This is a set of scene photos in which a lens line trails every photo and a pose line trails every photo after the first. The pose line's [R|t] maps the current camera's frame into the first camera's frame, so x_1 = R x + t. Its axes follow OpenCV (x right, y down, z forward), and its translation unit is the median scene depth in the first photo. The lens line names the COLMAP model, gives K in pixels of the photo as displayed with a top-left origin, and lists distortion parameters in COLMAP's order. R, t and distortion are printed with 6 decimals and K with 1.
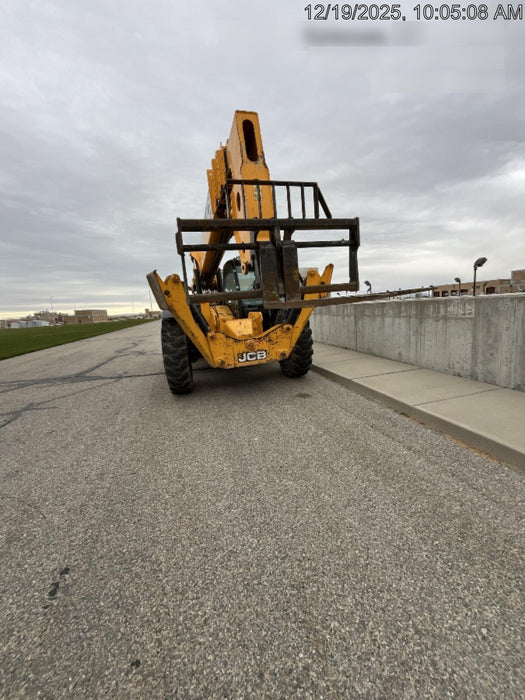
lens RADIAL K [[283.1, 0, 260.9], [0, 283.1, 357.3], [0, 0, 1]] dist [-0.005192, 0.000007]
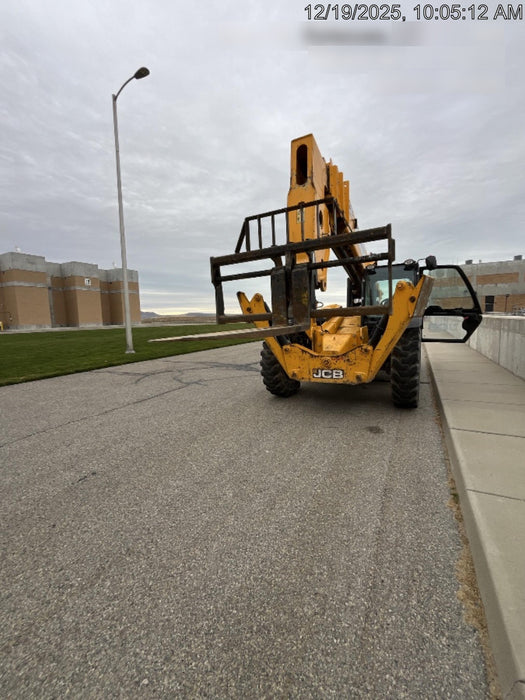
lens RADIAL K [[283.1, 0, 260.9], [0, 283.1, 357.3], [0, 0, 1]] dist [-0.005192, 0.000007]
pose [[0.729342, 0.135373, -0.670623, 0.625586], [-0.134738, 0.989452, 0.053197, -0.113357], [0.670751, 0.051559, 0.739889, 0.181158]]
